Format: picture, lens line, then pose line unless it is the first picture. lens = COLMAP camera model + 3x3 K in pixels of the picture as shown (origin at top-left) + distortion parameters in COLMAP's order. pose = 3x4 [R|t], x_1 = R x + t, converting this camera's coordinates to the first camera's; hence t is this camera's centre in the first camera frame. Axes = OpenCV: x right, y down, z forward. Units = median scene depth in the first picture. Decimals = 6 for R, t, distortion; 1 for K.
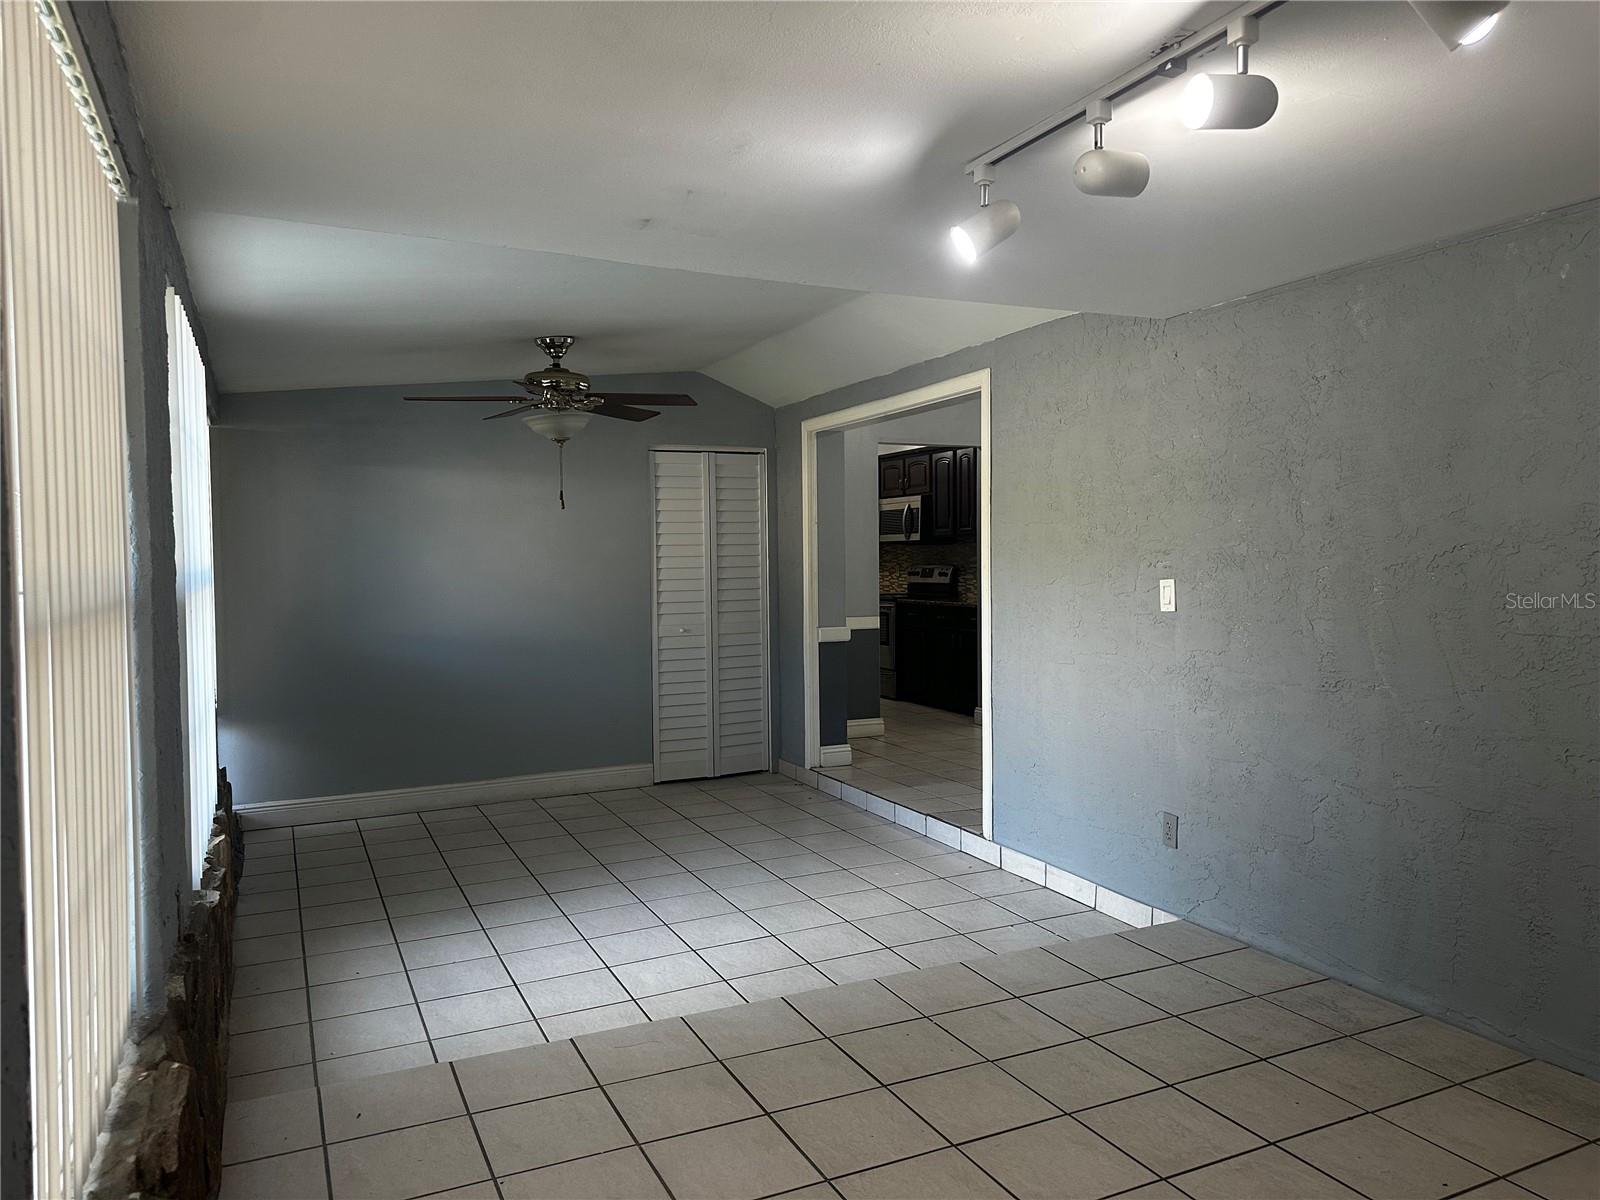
lens RADIAL K [[1128.8, 0, 798.3], [0, 1128.8, 594.8], [0, 0, 1]] dist [0.006479, 0.000148]
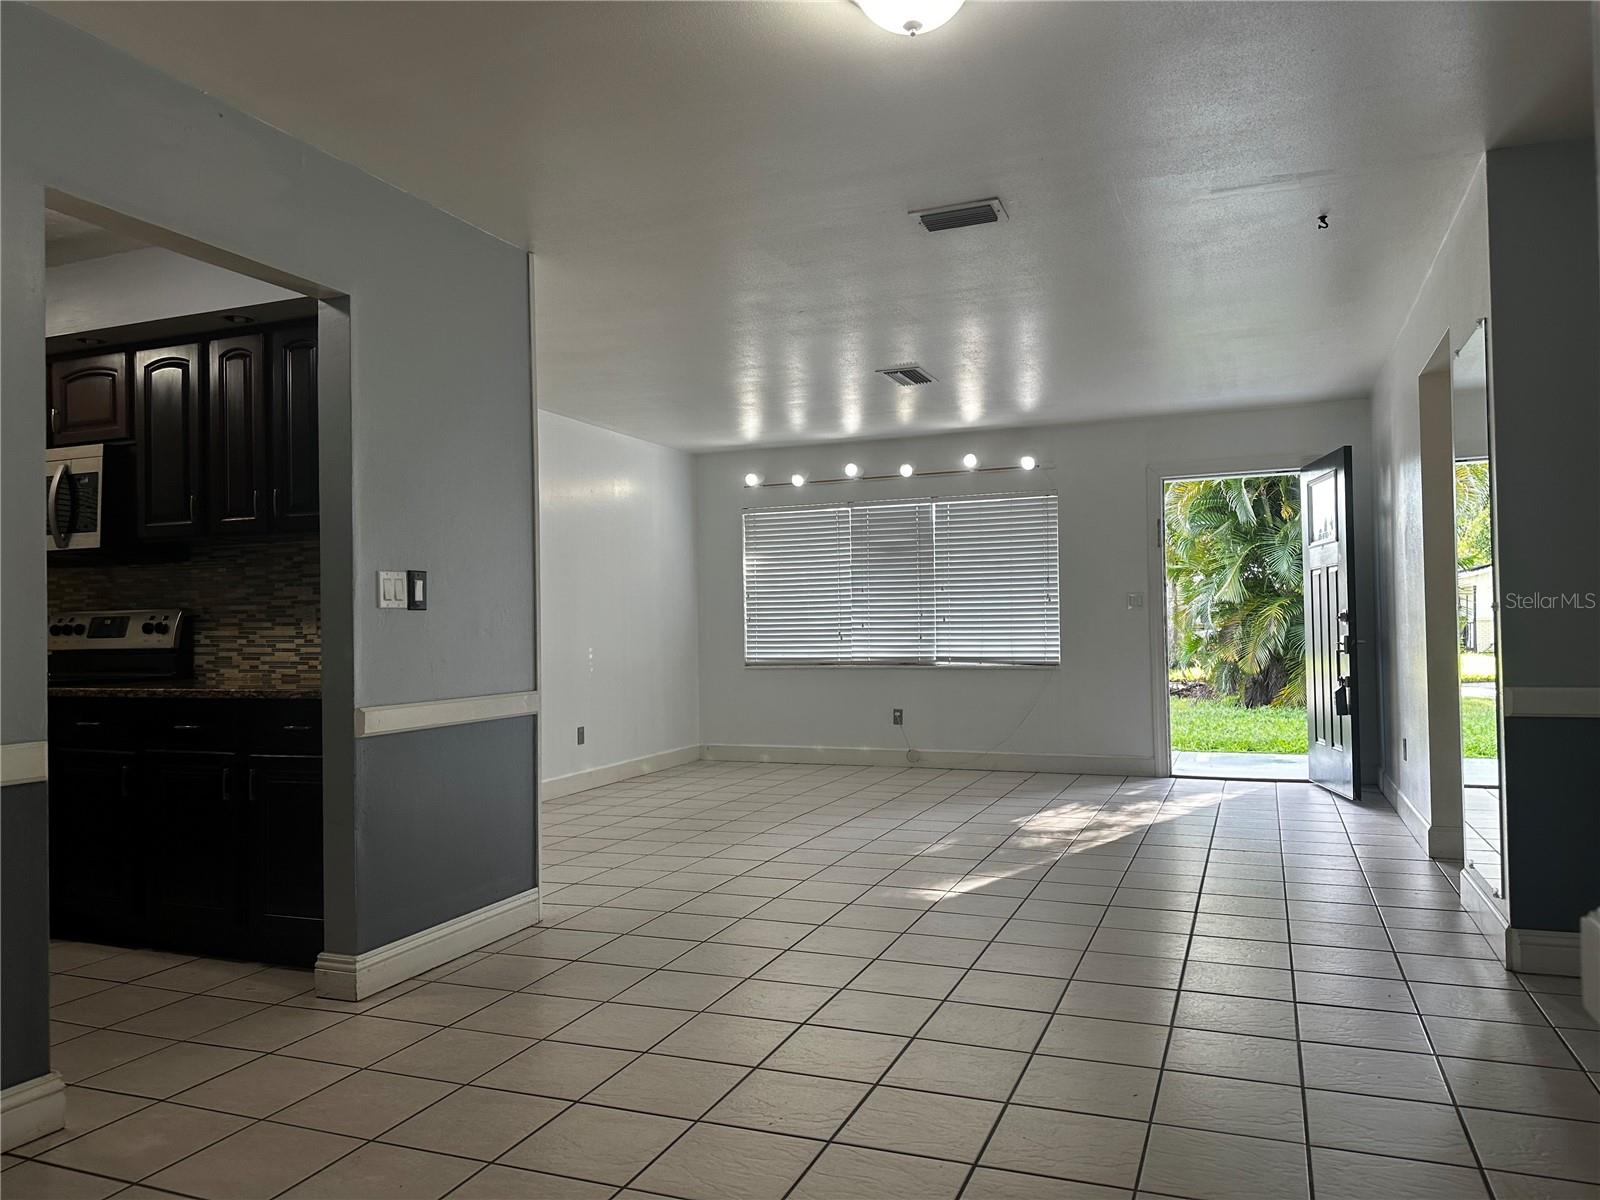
lens RADIAL K [[1128.8, 0, 800.3], [0, 1128.8, 602.6], [0, 0, 1]] dist [0.006479, 0.000148]
pose [[0.738166, 0.024594, 0.674171, 0.014883], [0.025139, 0.997638, -0.063920, 0.006597], [-0.674151, 0.064132, 0.735804, 0.501164]]
